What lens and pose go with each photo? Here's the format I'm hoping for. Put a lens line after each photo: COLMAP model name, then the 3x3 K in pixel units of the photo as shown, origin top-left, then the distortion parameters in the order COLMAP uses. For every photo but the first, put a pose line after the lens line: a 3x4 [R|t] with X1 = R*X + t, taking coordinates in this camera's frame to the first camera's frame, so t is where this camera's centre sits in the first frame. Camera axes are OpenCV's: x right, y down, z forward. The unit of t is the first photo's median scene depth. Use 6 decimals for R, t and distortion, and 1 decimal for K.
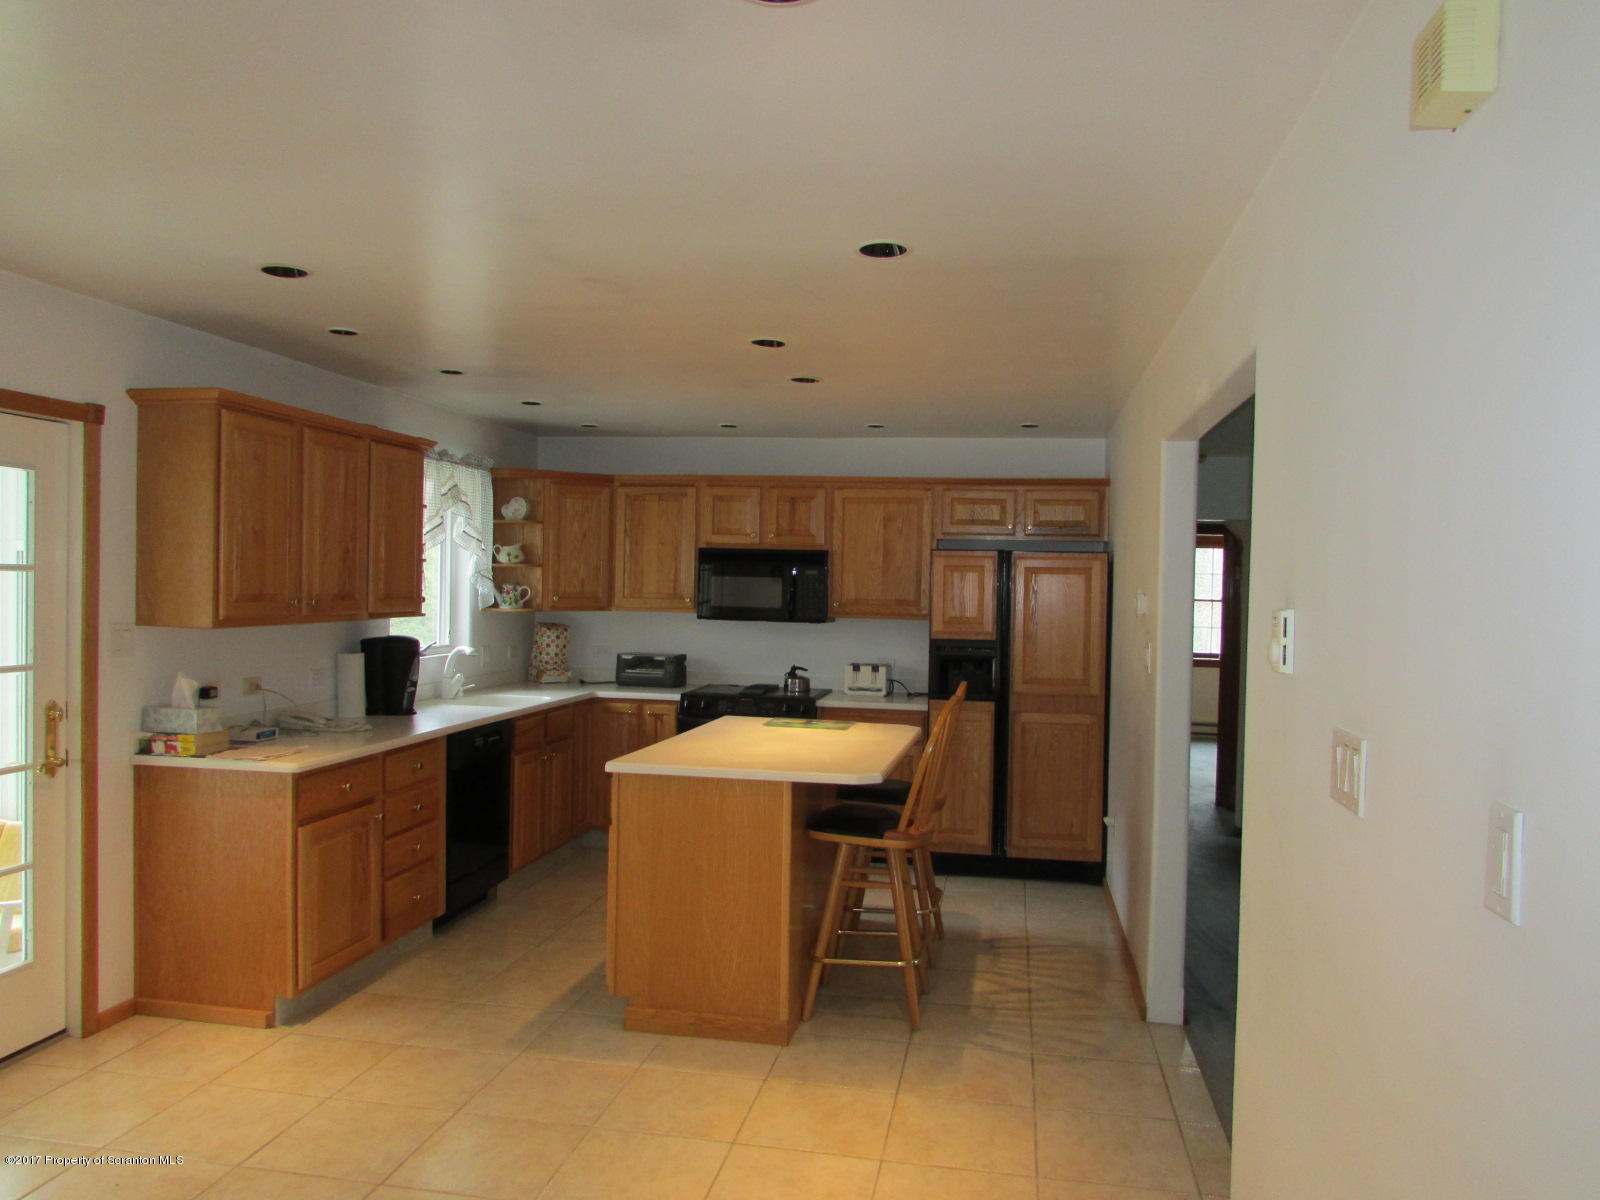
lens RADIAL K [[1146.0, 0, 794.9], [0, 1146.0, 593.2], [0, 0, 1]] dist [-0.029717, 0.016722]
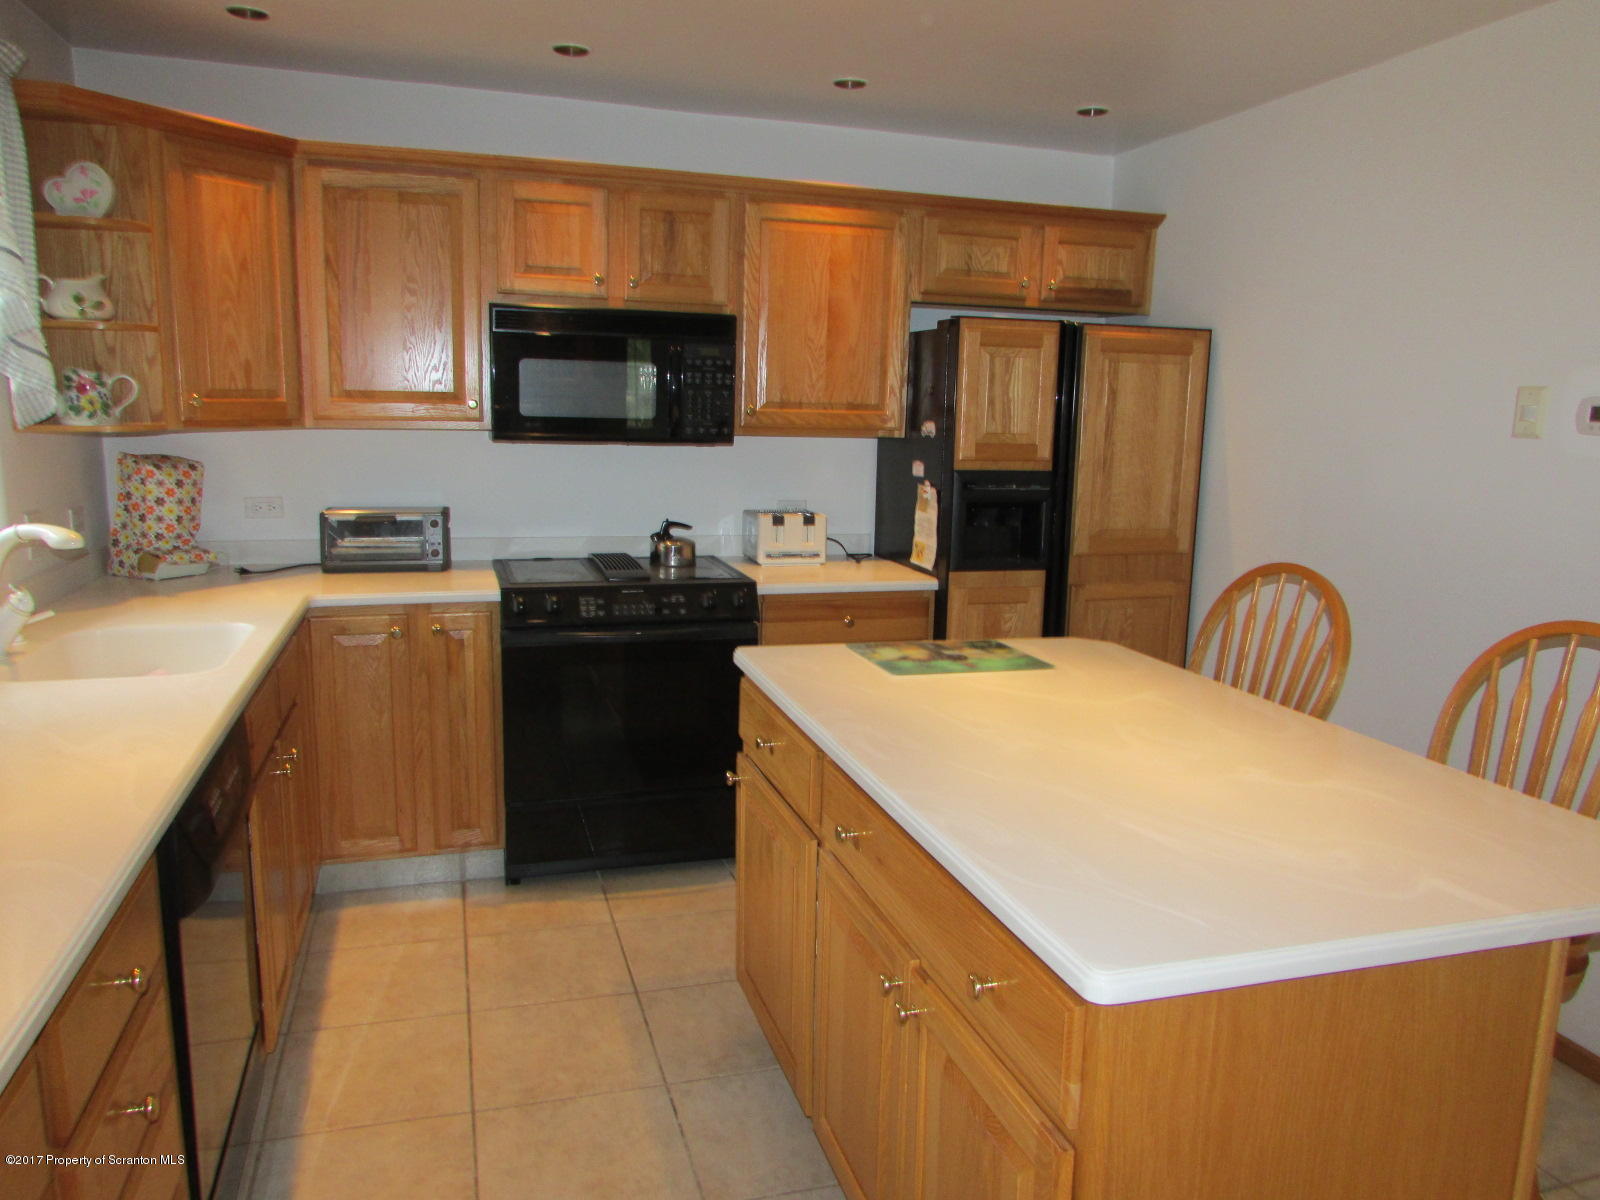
lens RADIAL K [[1146.0, 0, 806.7], [0, 1146.0, 600.7], [0, 0, 1]] dist [-0.029717, 0.016722]
pose [[0.882487, -0.080864, 0.463333, -0.217087], [-0.003010, 0.984119, 0.177487, 0.001288], [-0.470327, -0.158025, 0.868228, 0.487385]]
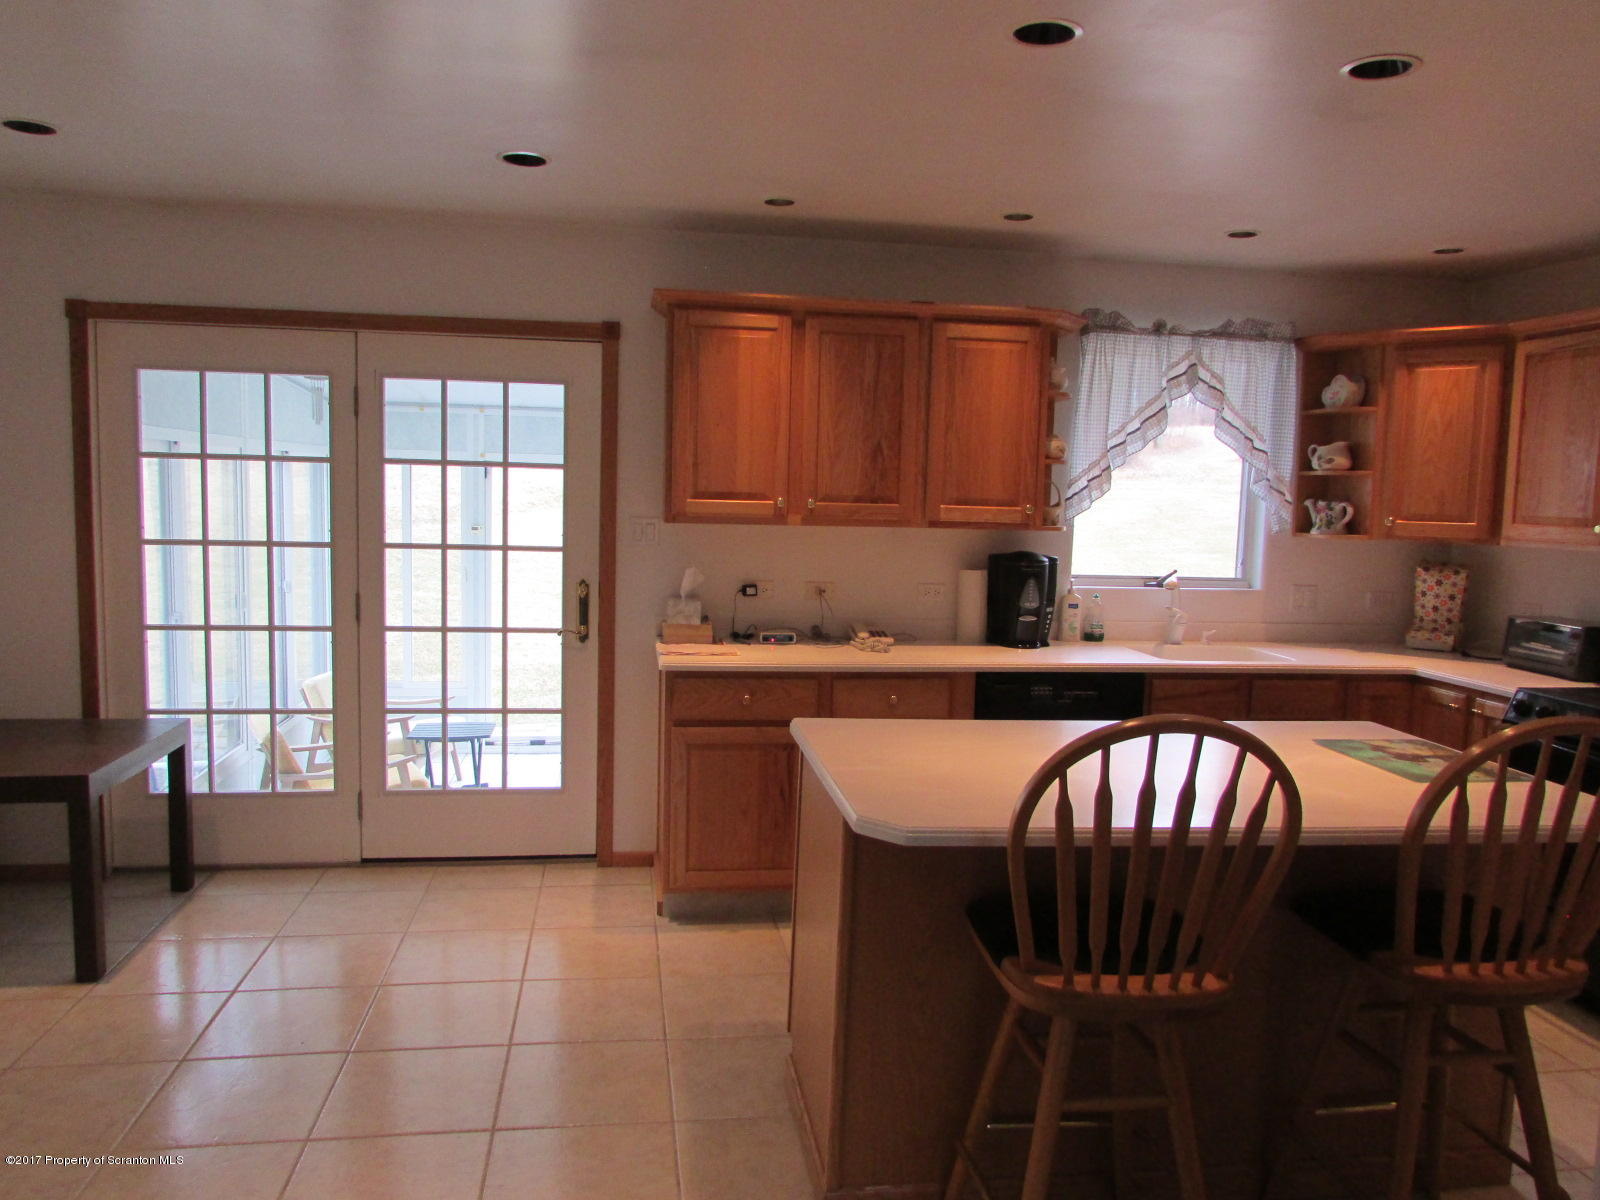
lens RADIAL K [[1146.0, 0, 800.6], [0, 1146.0, 599.0], [0, 0, 1]] dist [-0.029717, 0.016722]
pose [[0.337672, 0.081126, -0.937761, 0.315200], [-0.030897, 0.996697, 0.075099, 0.010544], [0.940757, 0.003615, 0.339063, 0.461082]]
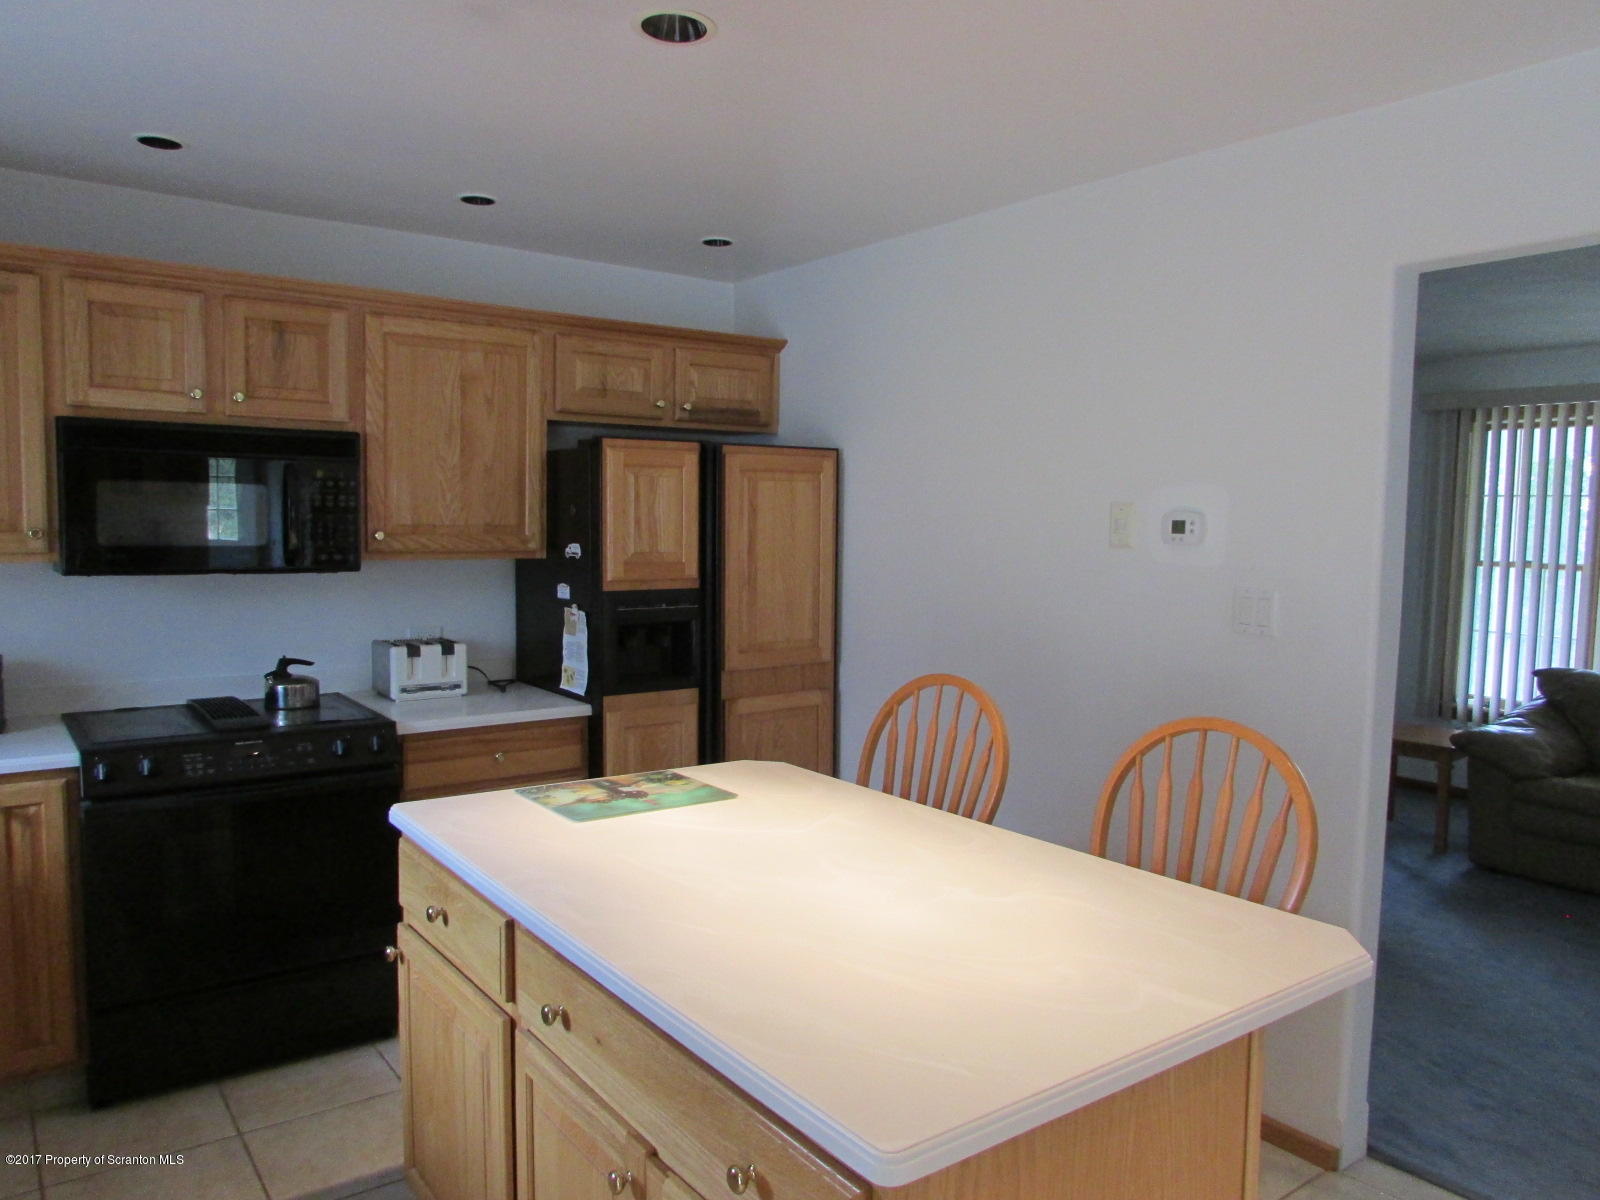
lens RADIAL K [[1146.0, 0, 791.1], [0, 1146.0, 604.5], [0, 0, 1]] dist [-0.029717, 0.016722]
pose [[0.684406, -0.070642, 0.725671, -0.223901], [0.006322, 0.995833, 0.090979, -0.005515], [-0.729073, -0.057679, 0.682001, 0.512254]]
